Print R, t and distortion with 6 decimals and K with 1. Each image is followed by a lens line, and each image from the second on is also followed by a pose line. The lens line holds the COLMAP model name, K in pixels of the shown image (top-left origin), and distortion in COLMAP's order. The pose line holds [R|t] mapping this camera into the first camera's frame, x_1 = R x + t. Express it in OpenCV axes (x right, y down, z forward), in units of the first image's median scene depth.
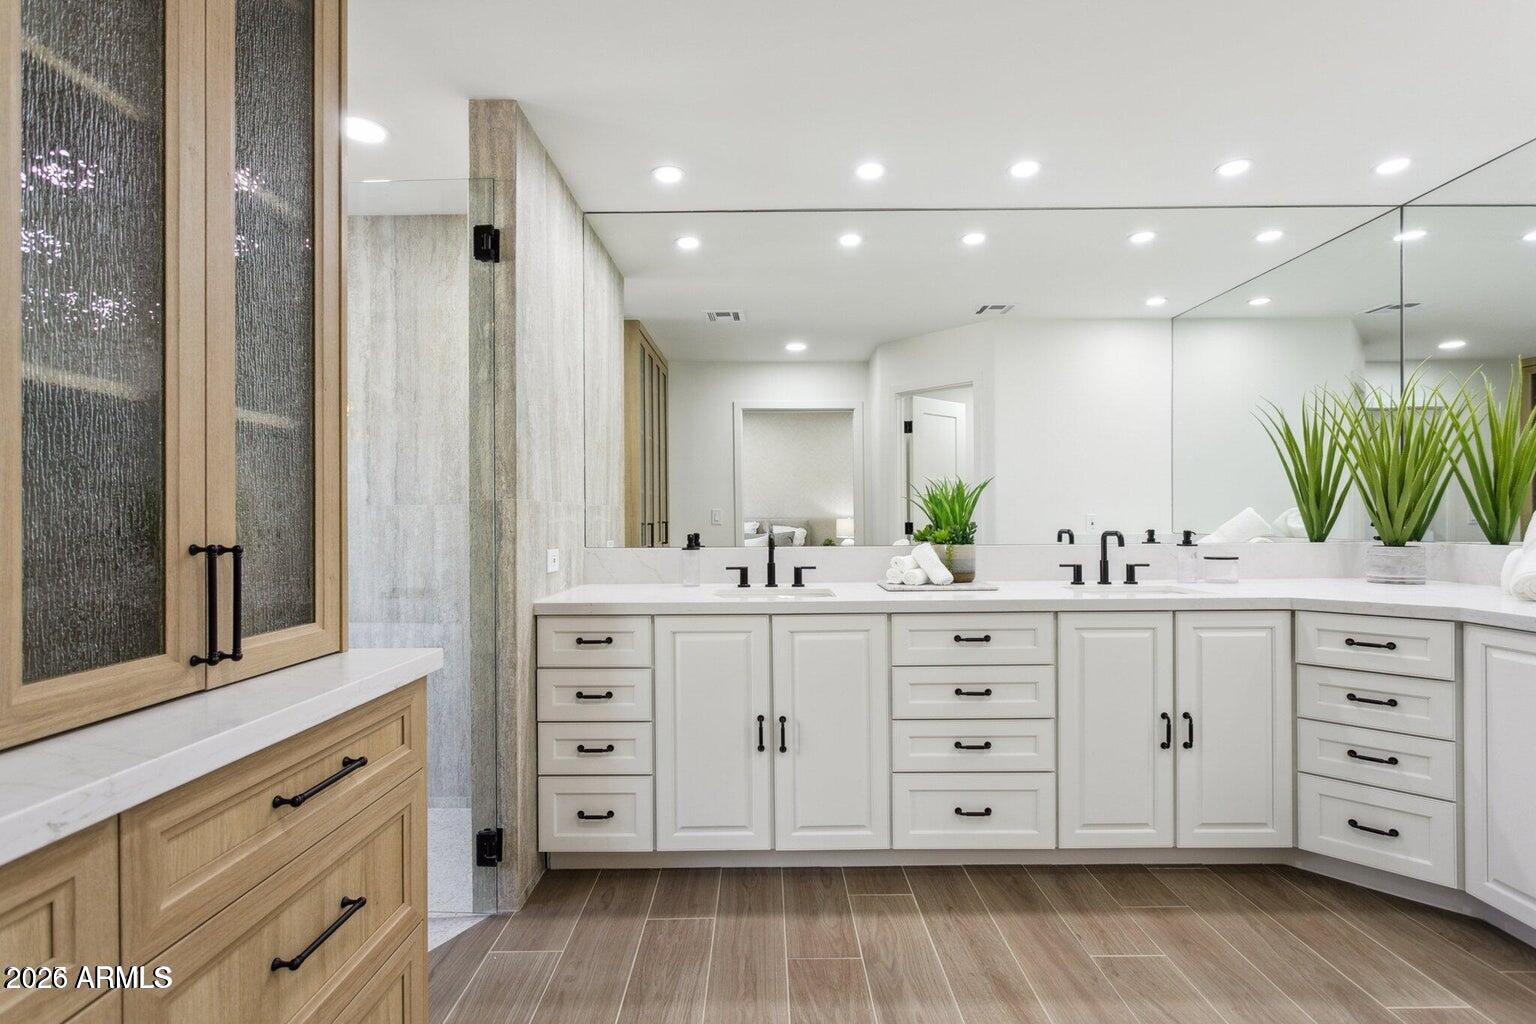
lens RADIAL K [[720.1, 0, 768.0], [0, 720.1, 512.0], [0, 0, 1]] dist [0.001468, -0.000387]
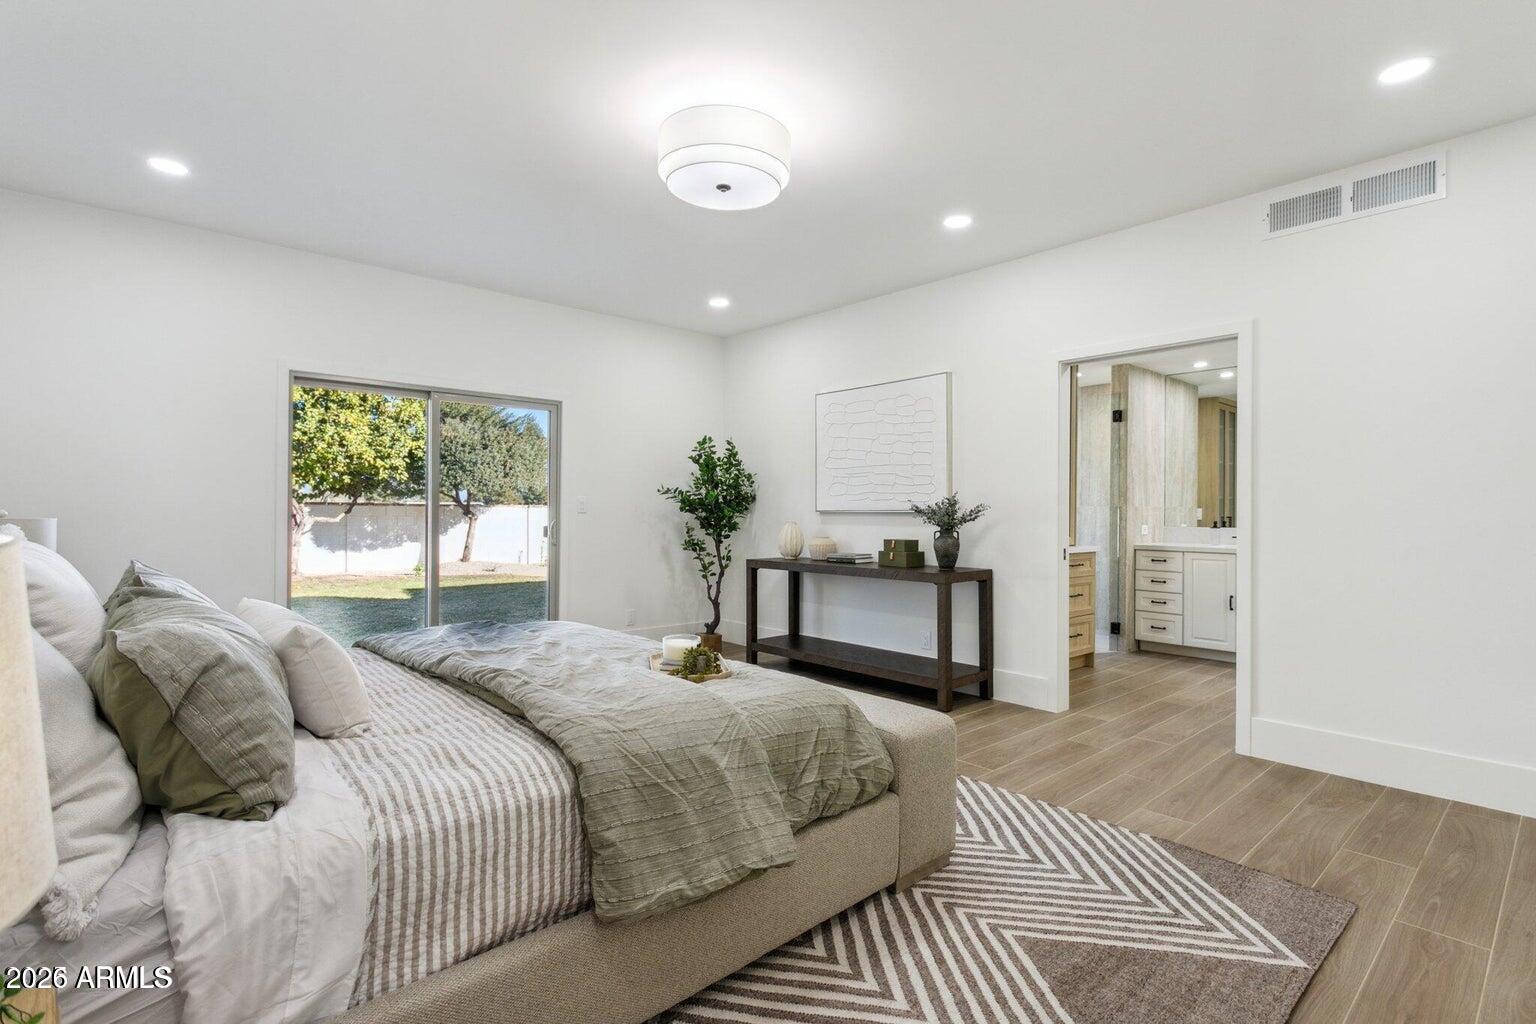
lens RADIAL K [[720.1, 0, 768.0], [0, 720.1, 512.0], [0, 0, 1]] dist [0.001468, -0.000387]
pose [[0.657341, 0.014671, -0.753451, 0.781549], [-0.006592, 0.999884, 0.013718, -0.020765], [0.753564, -0.004051, 0.657362, -1.754336]]
